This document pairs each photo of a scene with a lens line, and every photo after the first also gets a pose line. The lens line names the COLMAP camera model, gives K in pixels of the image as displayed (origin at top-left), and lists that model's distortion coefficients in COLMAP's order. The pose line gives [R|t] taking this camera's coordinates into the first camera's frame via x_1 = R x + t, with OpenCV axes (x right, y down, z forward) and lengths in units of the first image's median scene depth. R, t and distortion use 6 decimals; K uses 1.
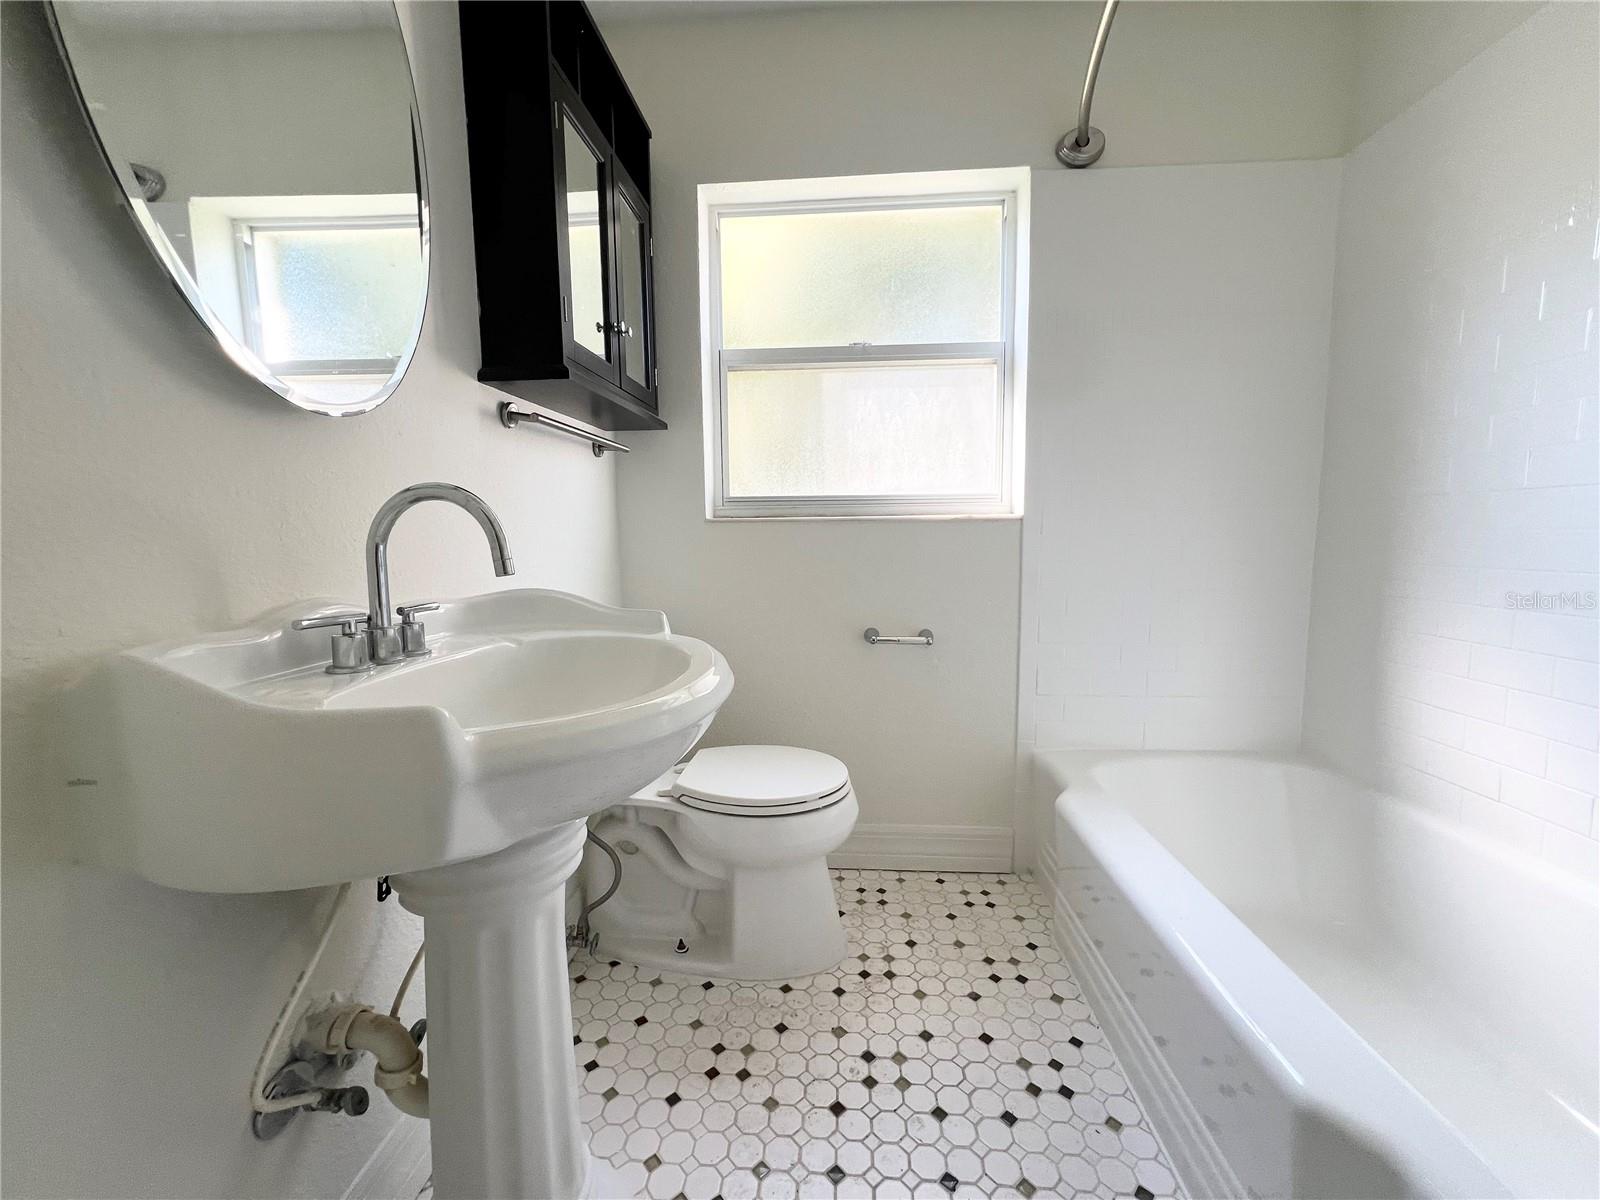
lens RADIAL K [[634.5, 0, 799.2], [0, 634.5, 598.7], [0, 0, 1]] dist [-0.000204, -0.000596]
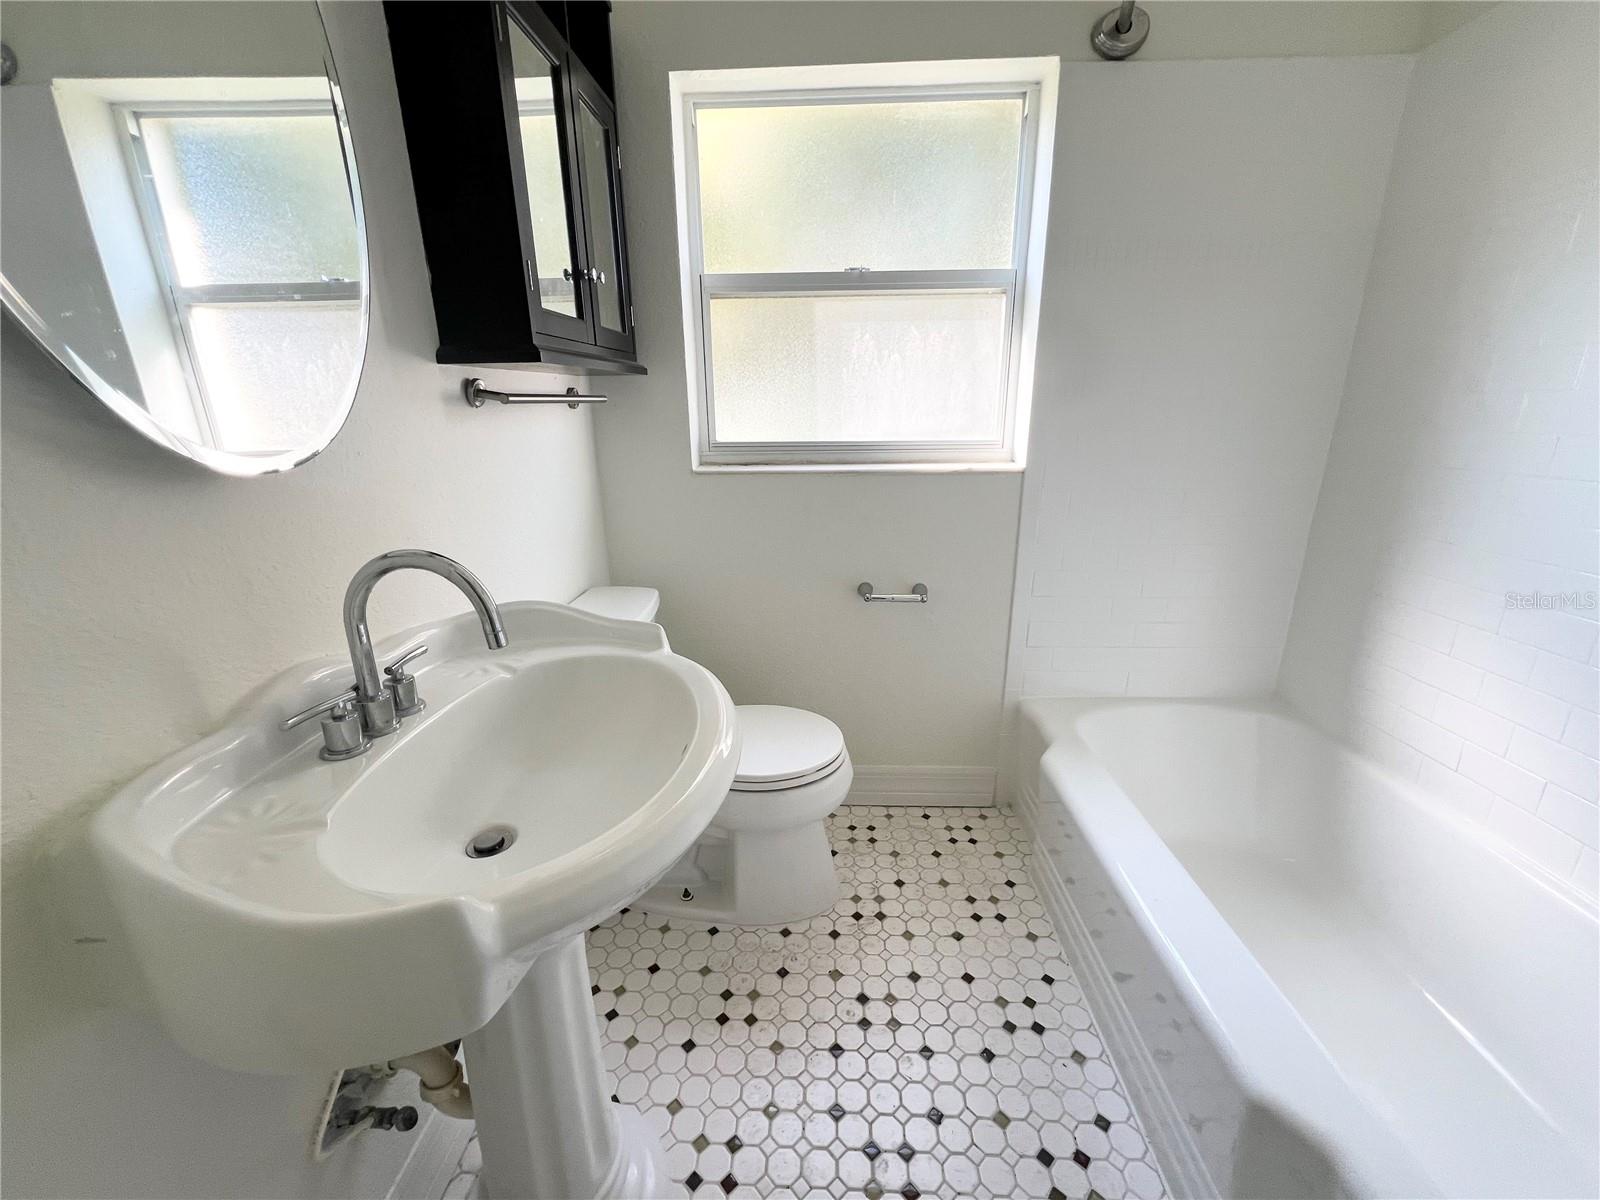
lens RADIAL K [[634.5, 0, 799.2], [0, 634.5, 598.7], [0, 0, 1]] dist [-0.000204, -0.000596]
pose [[0.999512, -0.010348, 0.029459, -0.023950], [0.004589, 0.981923, 0.189227, -0.153893], [-0.030884, -0.189000, 0.981491, 0.040494]]
